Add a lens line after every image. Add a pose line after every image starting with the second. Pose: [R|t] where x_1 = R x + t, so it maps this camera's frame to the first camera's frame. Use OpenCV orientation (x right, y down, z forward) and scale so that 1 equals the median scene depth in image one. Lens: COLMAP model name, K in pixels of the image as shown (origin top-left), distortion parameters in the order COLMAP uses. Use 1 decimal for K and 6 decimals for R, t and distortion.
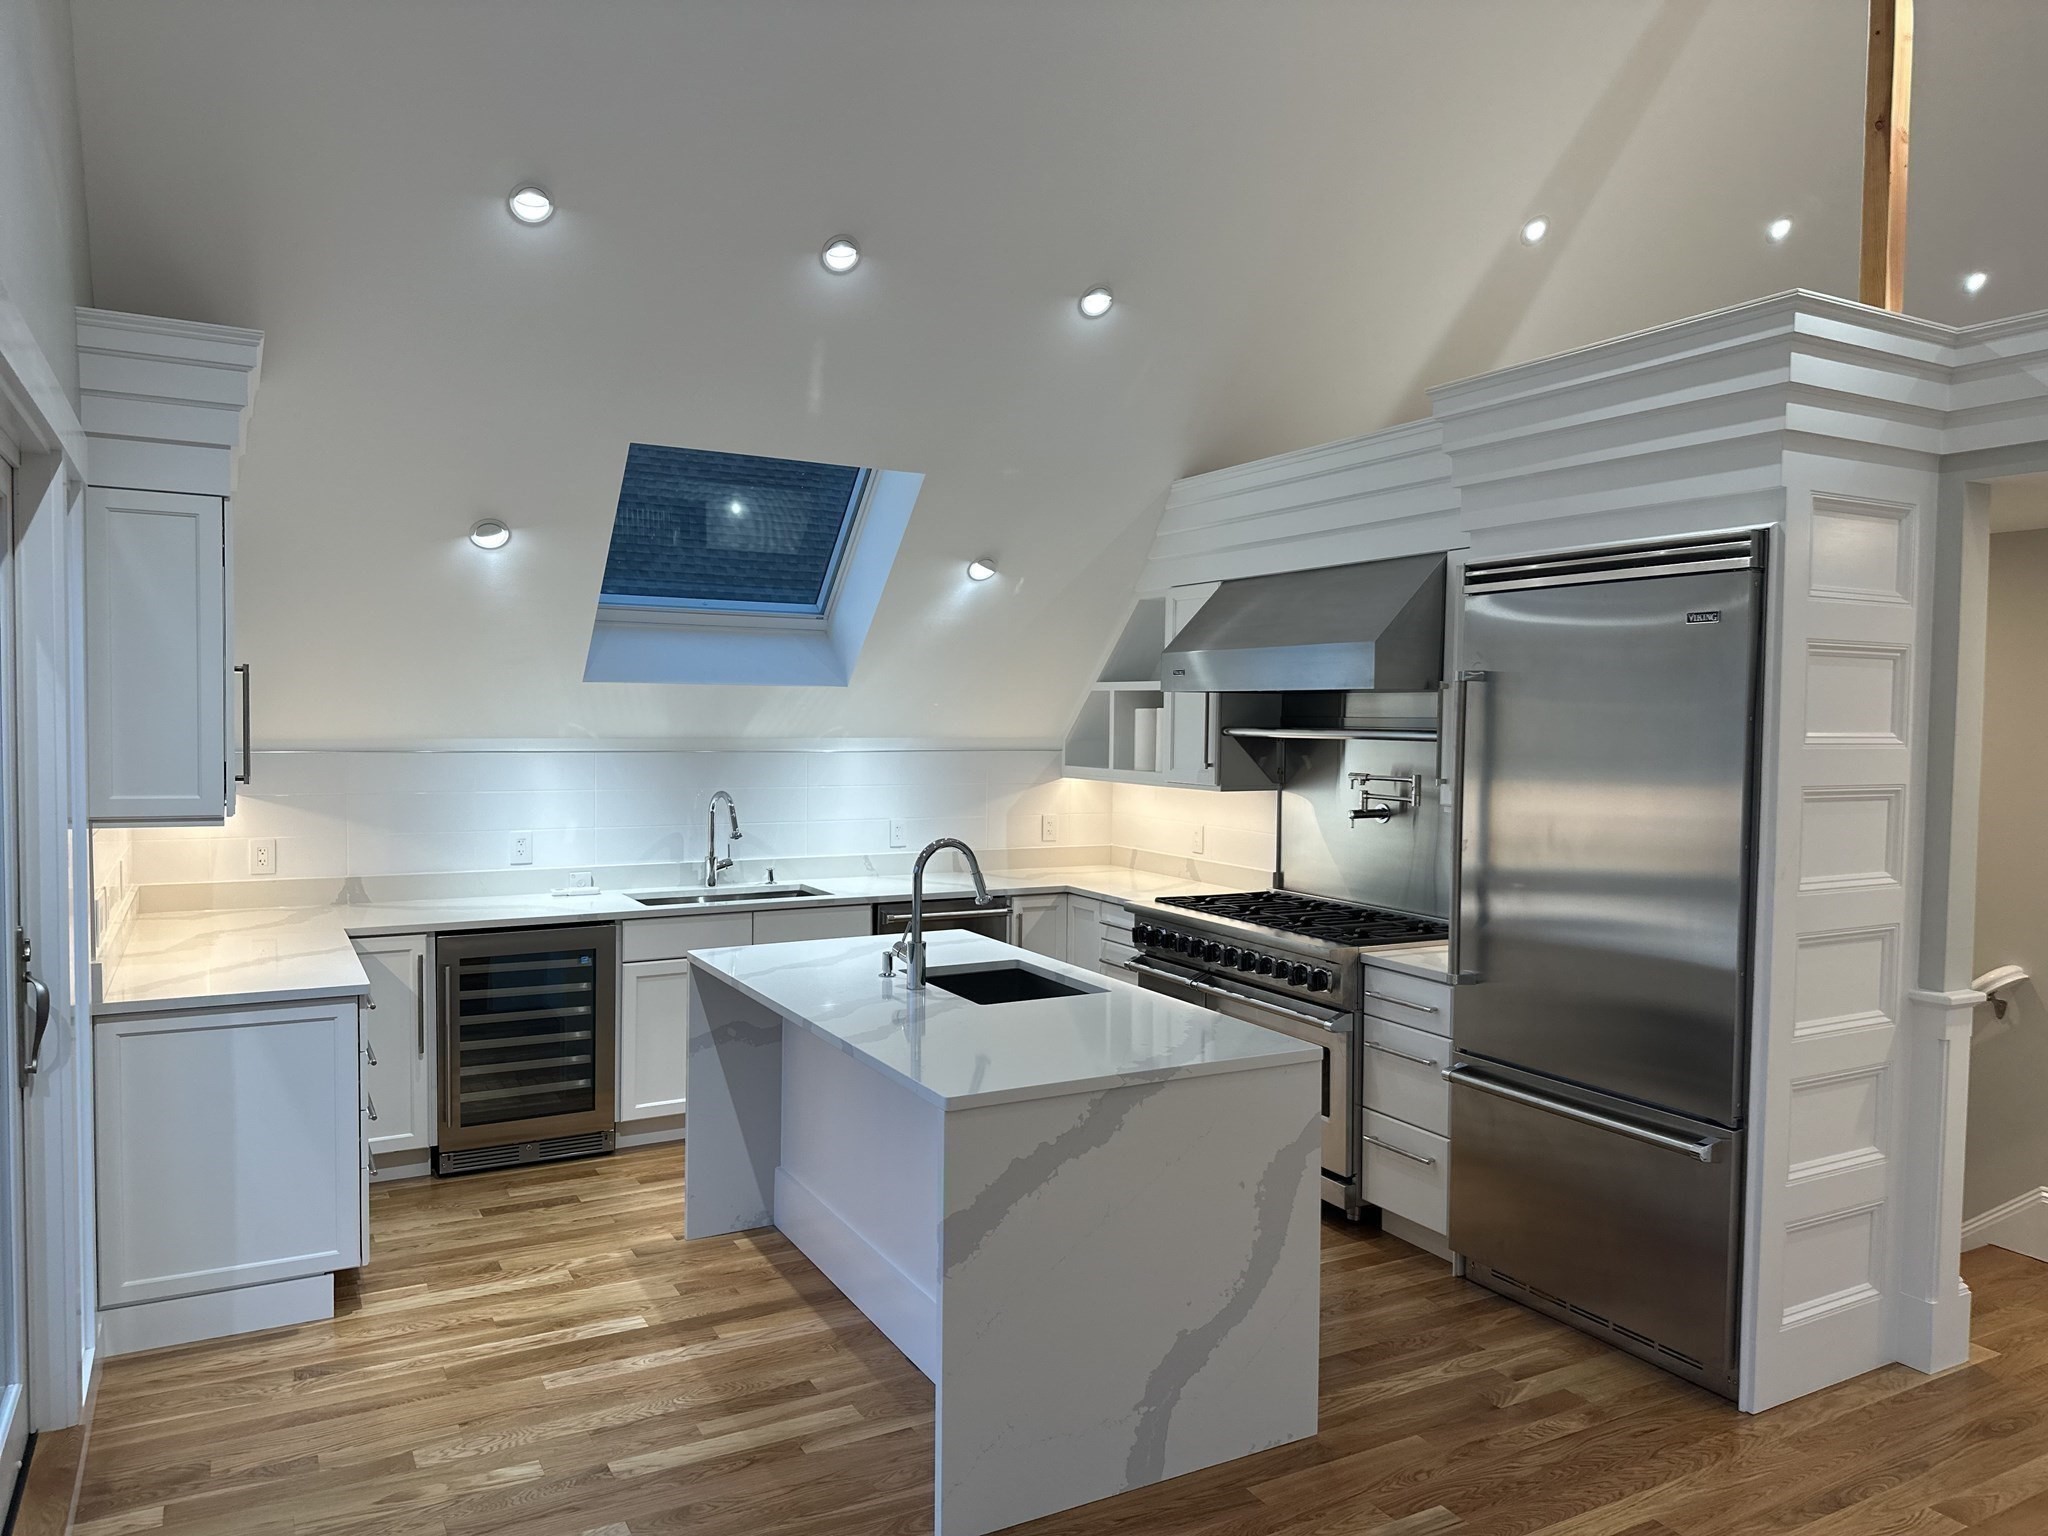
lens RADIAL K [[1430.8, 0, 1024.0], [0, 1430.8, 768.0], [0, 0, 1]] dist [0.072510, -0.088651]
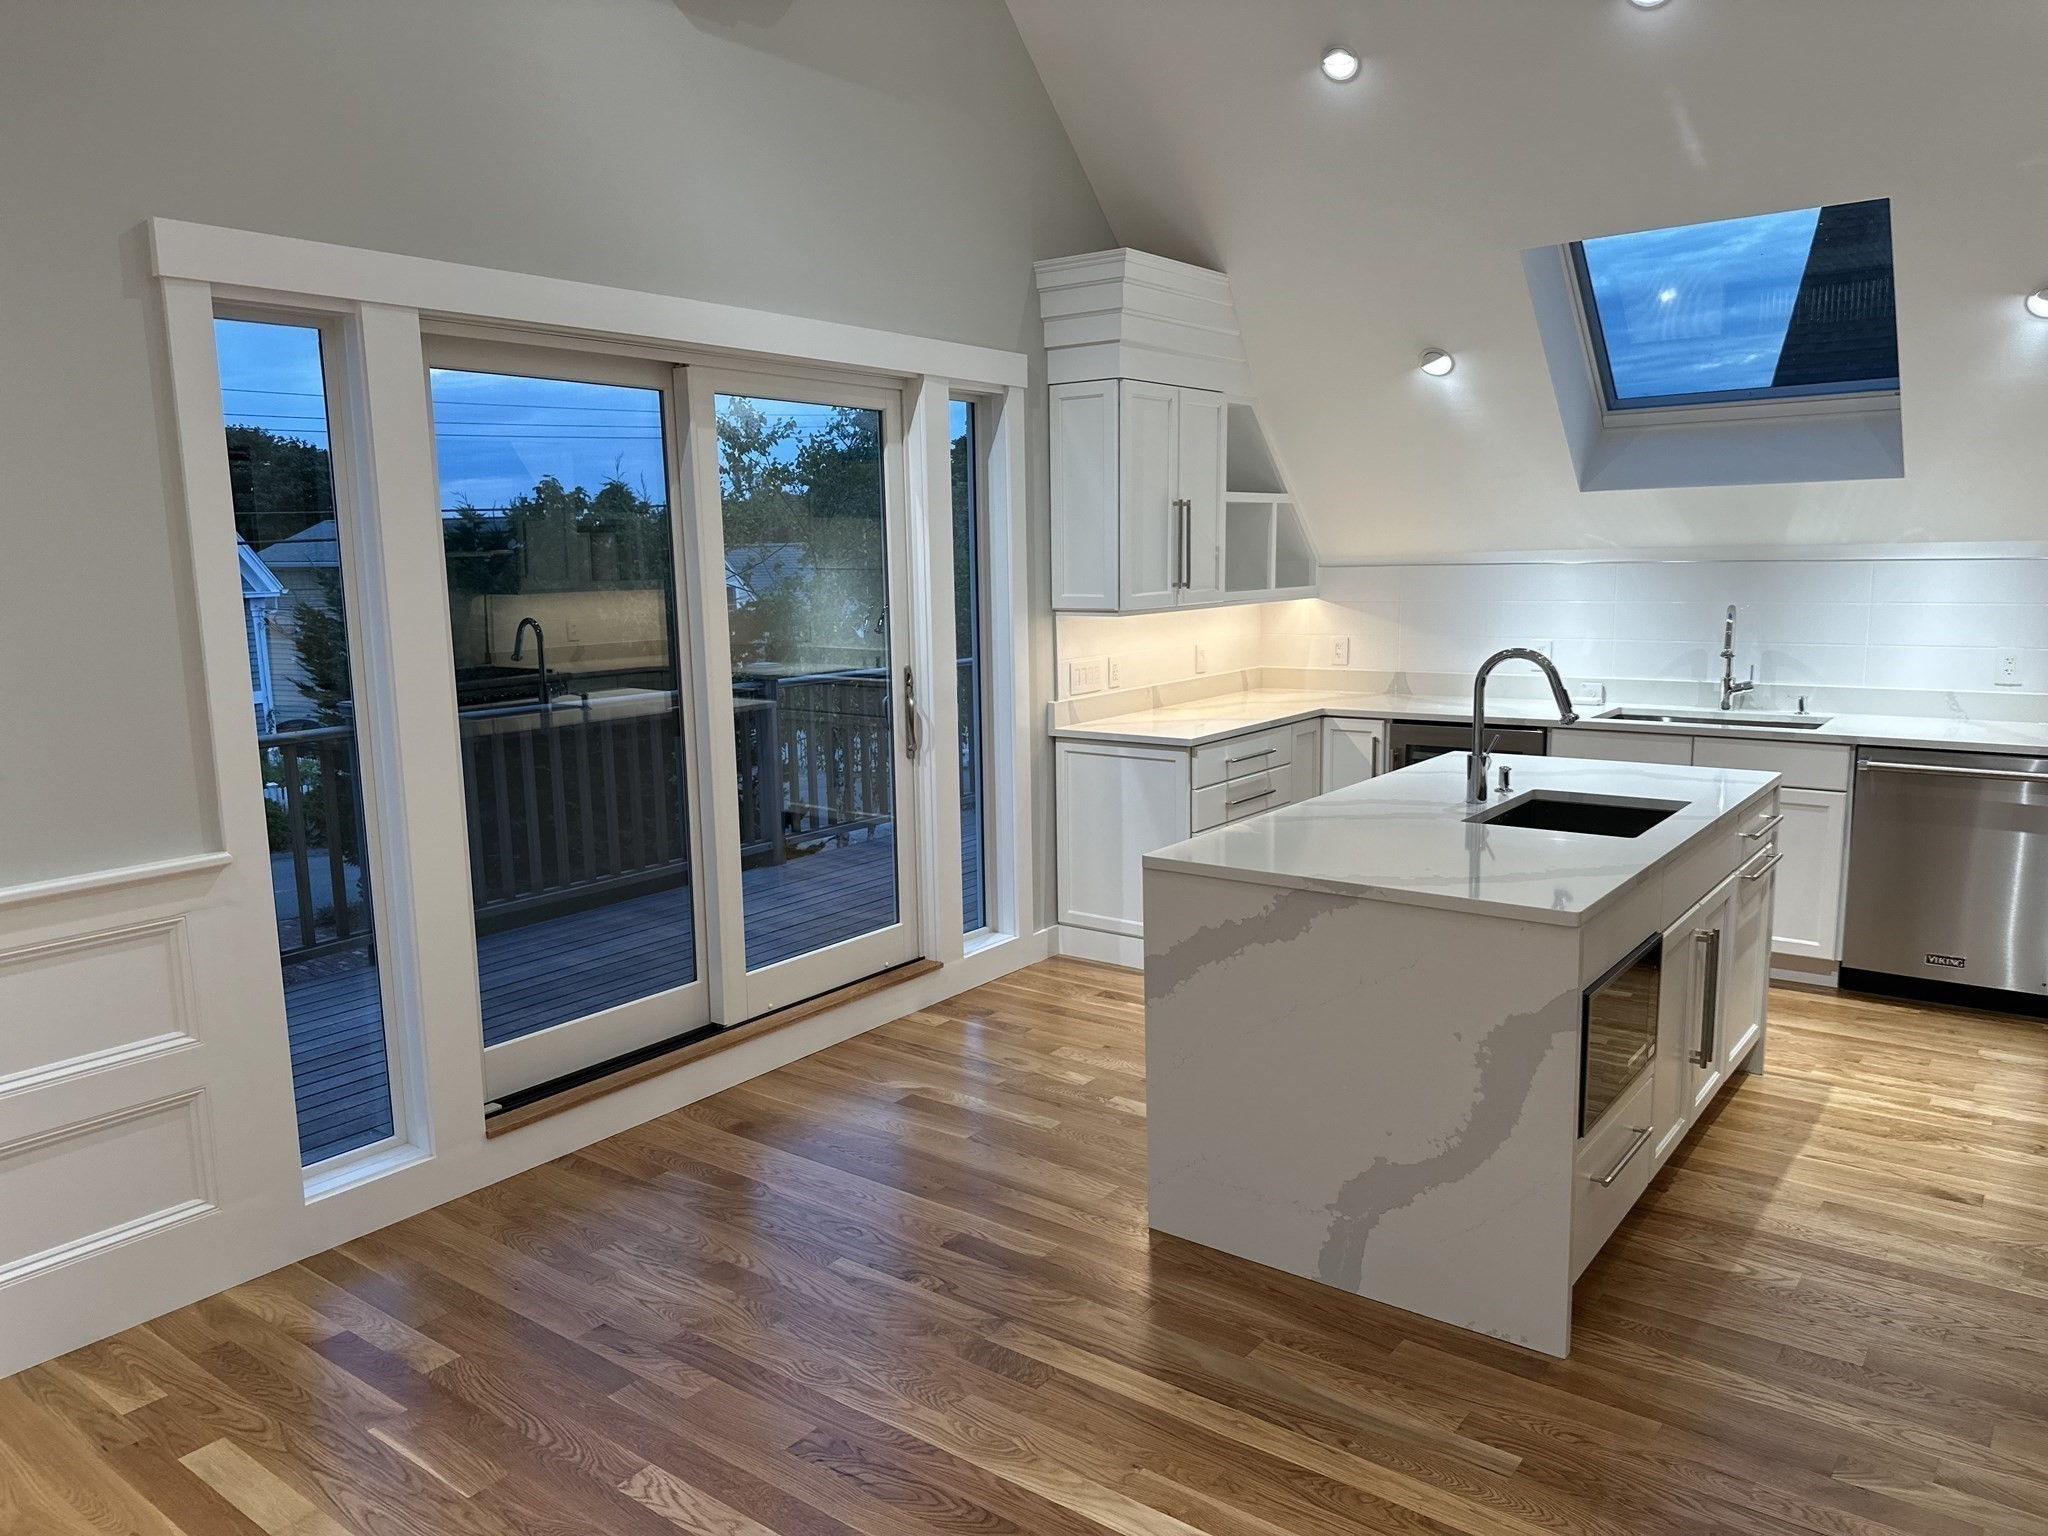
lens RADIAL K [[1434.8, 0, 1024.0], [0, 1434.8, 768.0], [0, 0, 1]] dist [0.115298, -0.114637]
pose [[0.409866, 0.121188, -0.904059, 0.648632], [-0.013179, 0.991818, 0.126977, 0.009029], [0.912050, -0.040129, 0.408110, 0.300357]]
